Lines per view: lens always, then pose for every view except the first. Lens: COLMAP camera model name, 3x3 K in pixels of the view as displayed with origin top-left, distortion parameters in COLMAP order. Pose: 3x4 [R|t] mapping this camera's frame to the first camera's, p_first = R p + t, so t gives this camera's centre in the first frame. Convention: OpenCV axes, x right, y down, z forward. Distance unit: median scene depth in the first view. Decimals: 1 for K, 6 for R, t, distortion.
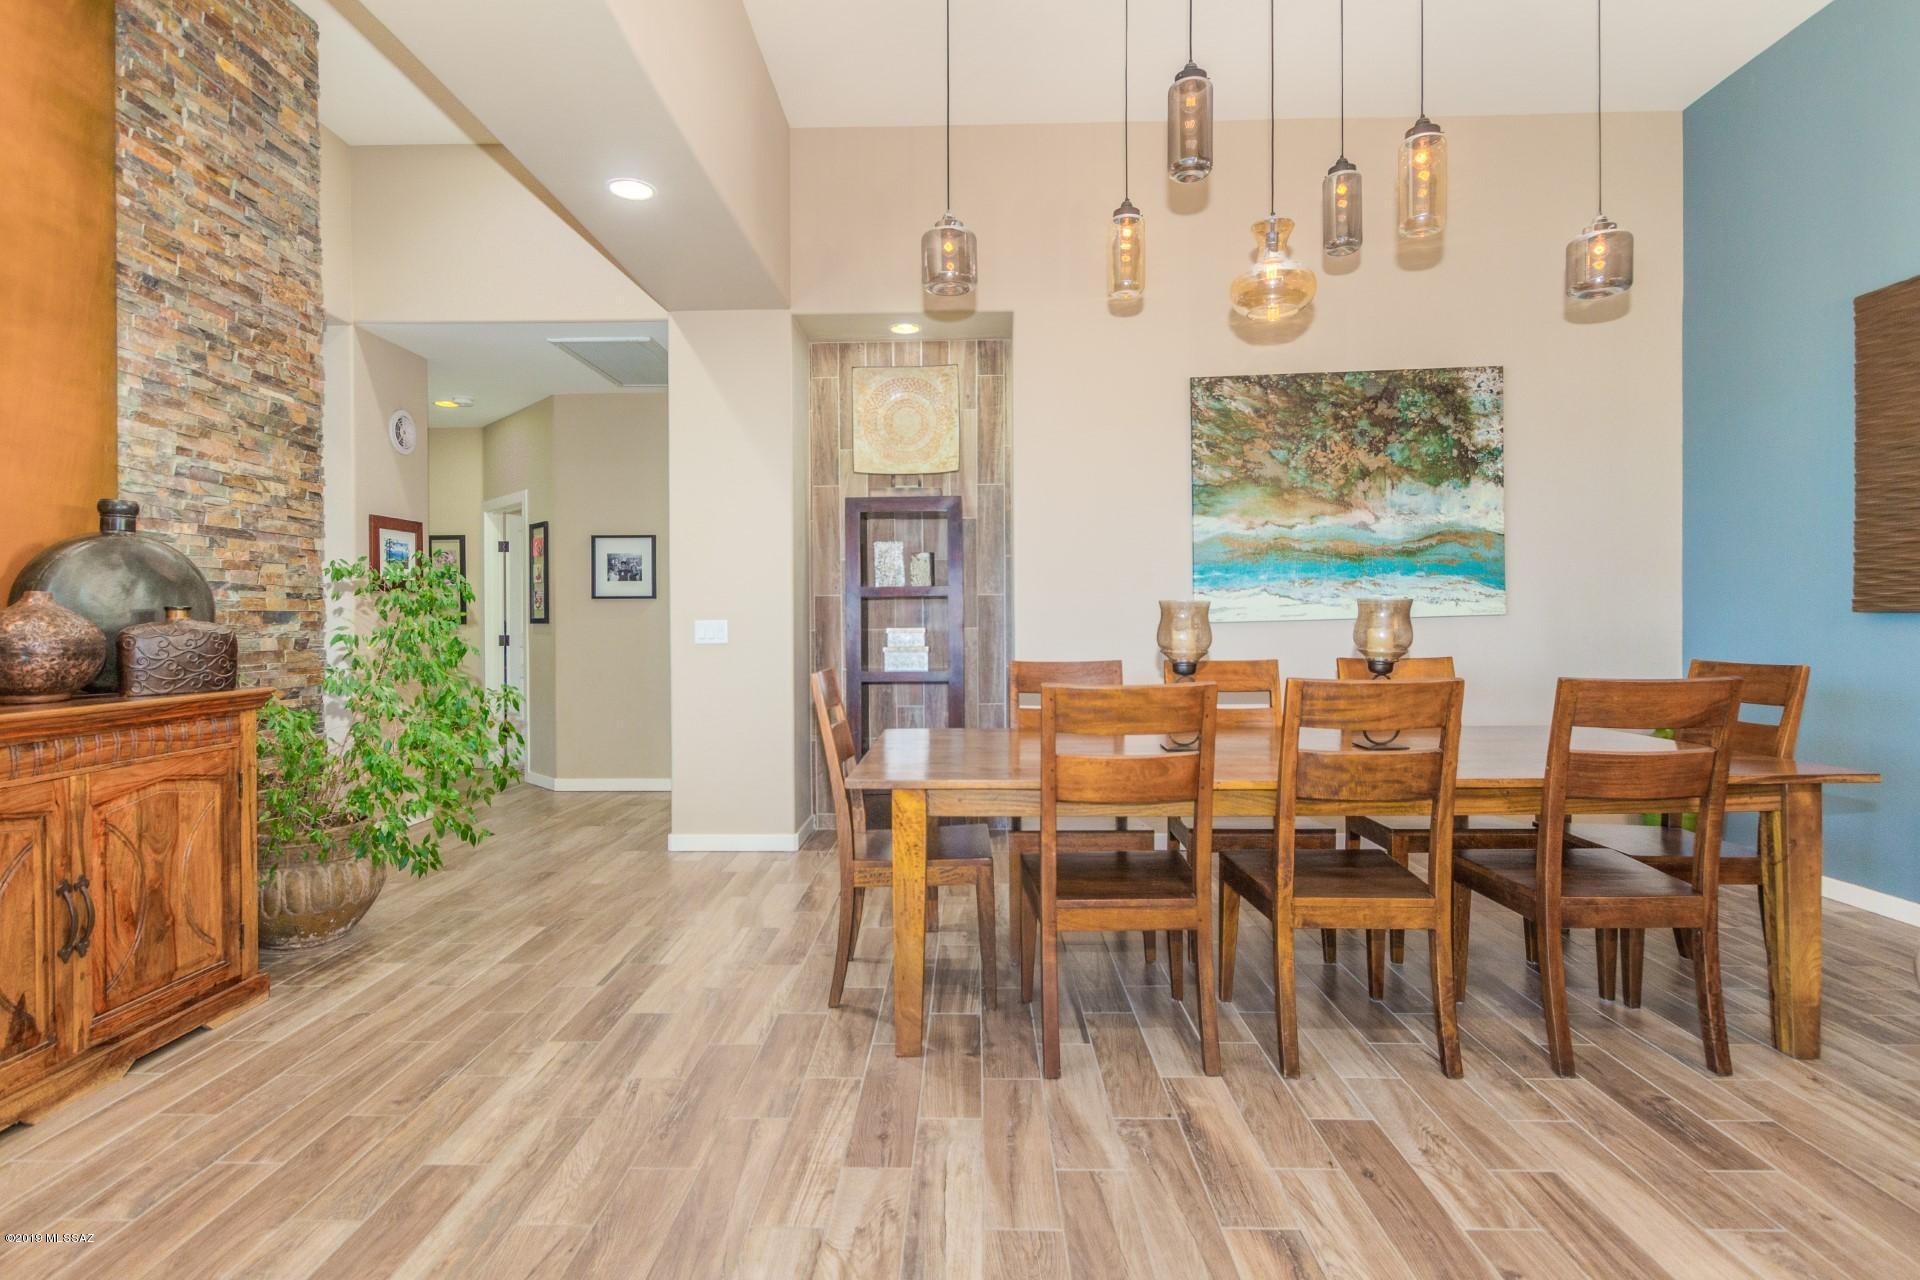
lens RADIAL K [[965.4, 0, 960.0], [0, 965.4, 640.0], [0, 0, 1]] dist [0.003263, 0.000345]
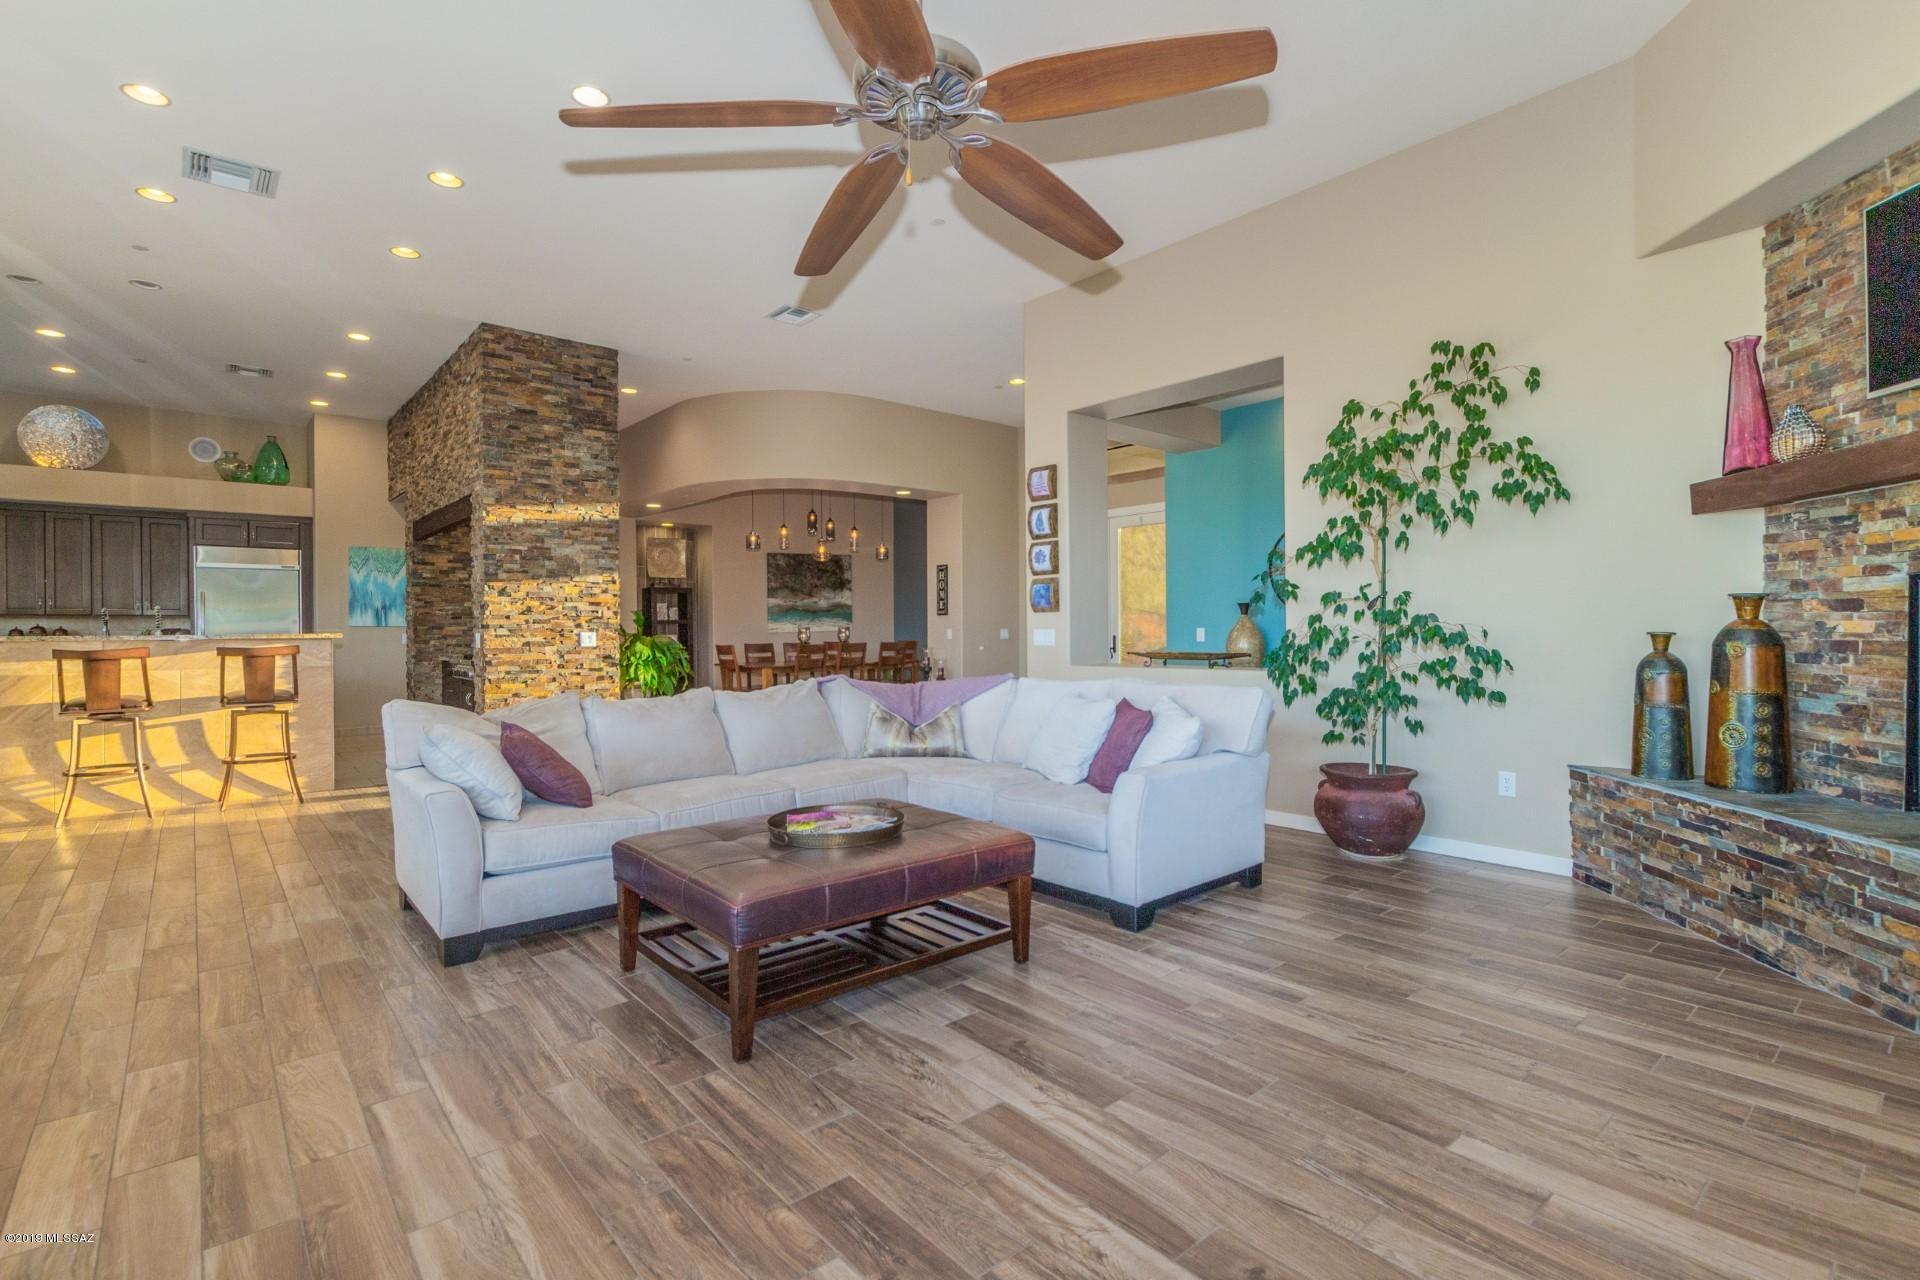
lens RADIAL K [[910.1, 0, 960.0], [0, 910.1, 640.0], [0, 0, 1]] dist [-0.001885, -0.000053]
pose [[0.745116, -0.007150, 0.666896, -1.254710], [0.015843, 0.999850, -0.006981, 0.036064], [-0.666747, 0.015767, 0.745118, -1.586190]]
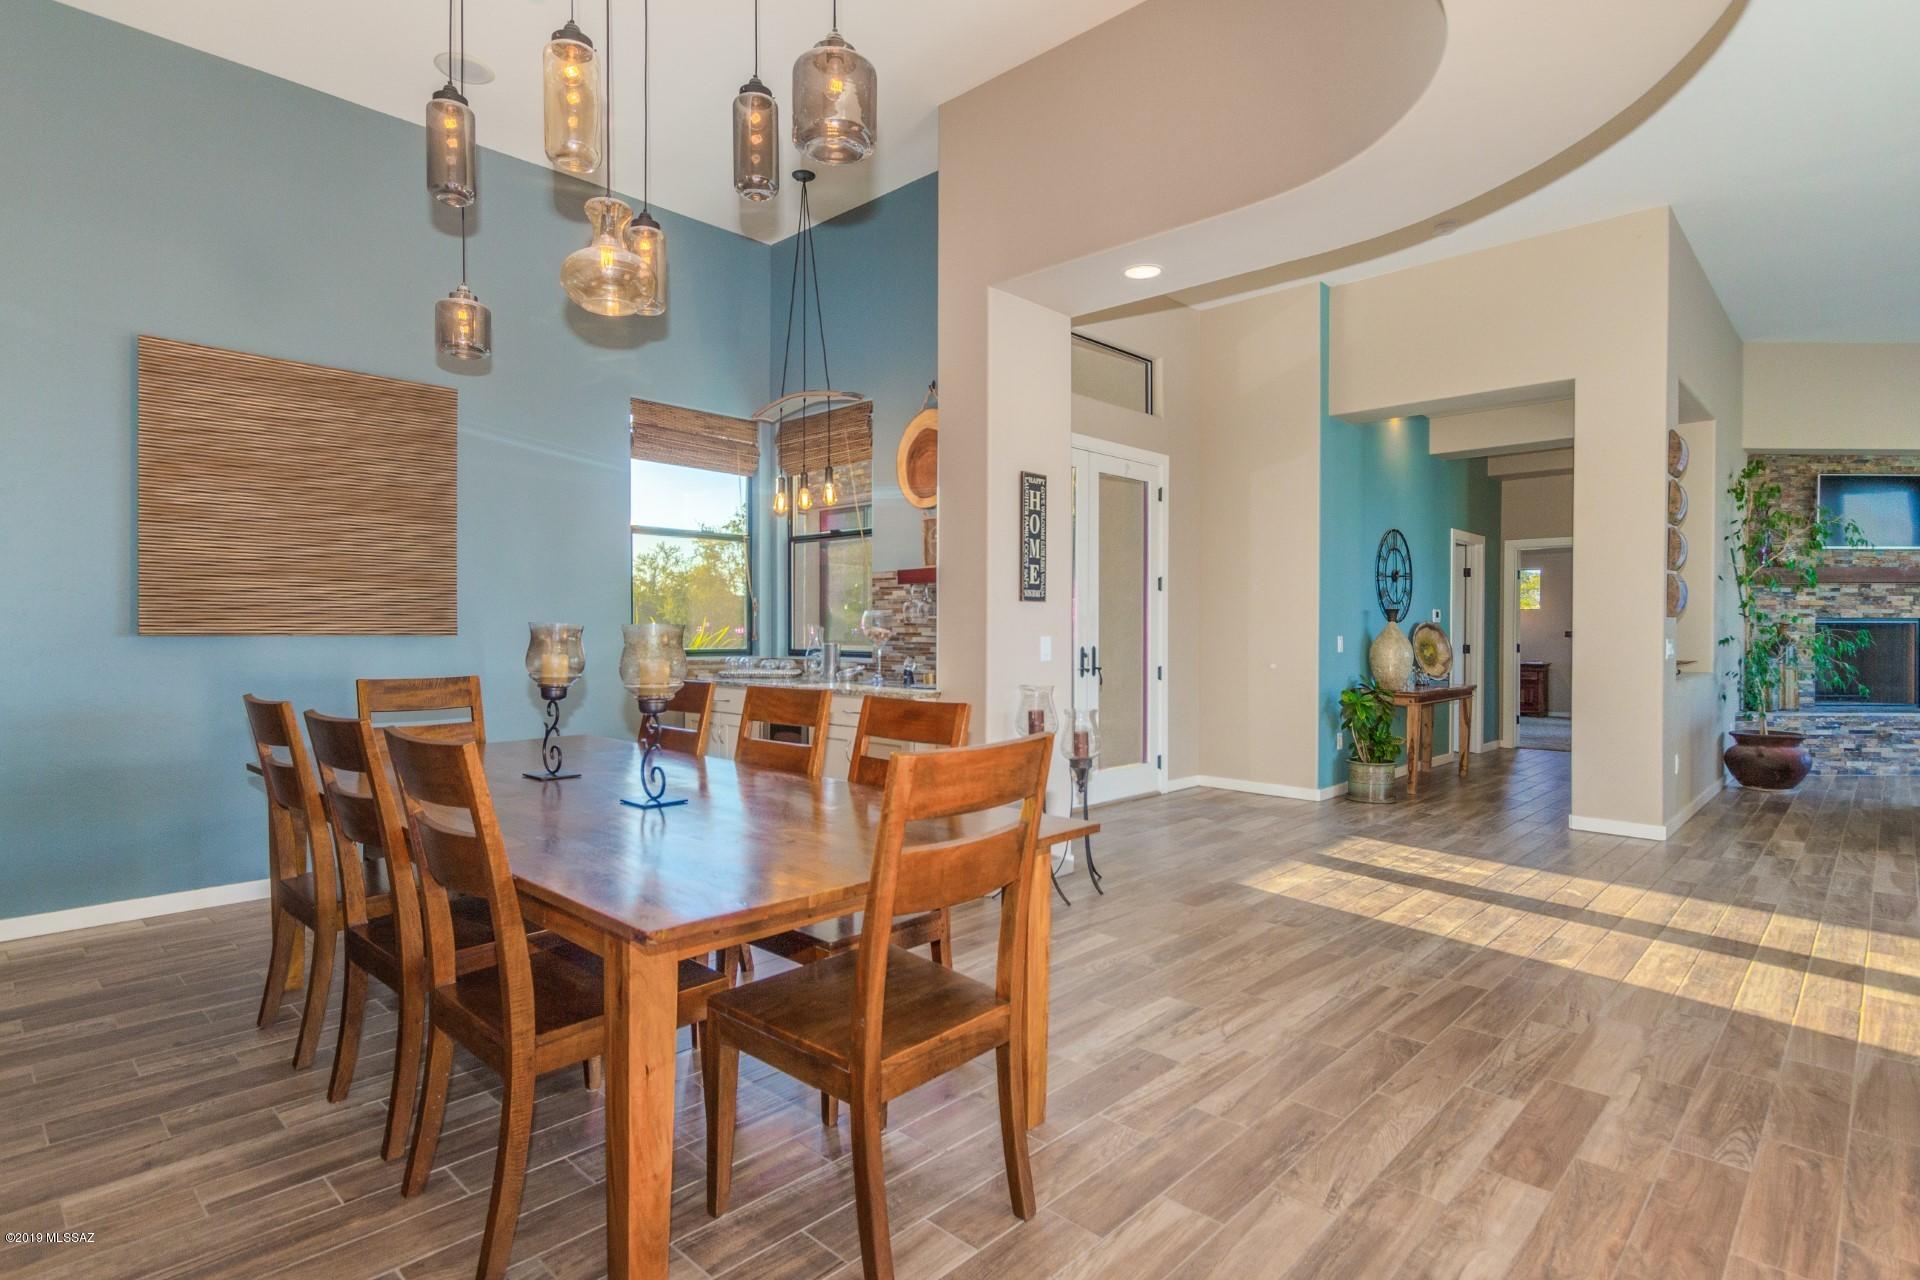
lens RADIAL K [[965.4, 0, 960.0], [0, 965.4, 640.0], [0, 0, 1]] dist [0.003263, 0.000345]
pose [[-0.733869, -0.002595, 0.679287, -0.347096], [0.014837, 0.999693, 0.019848, -0.024749], [-0.679129, 0.024645, -0.733605, 0.946540]]
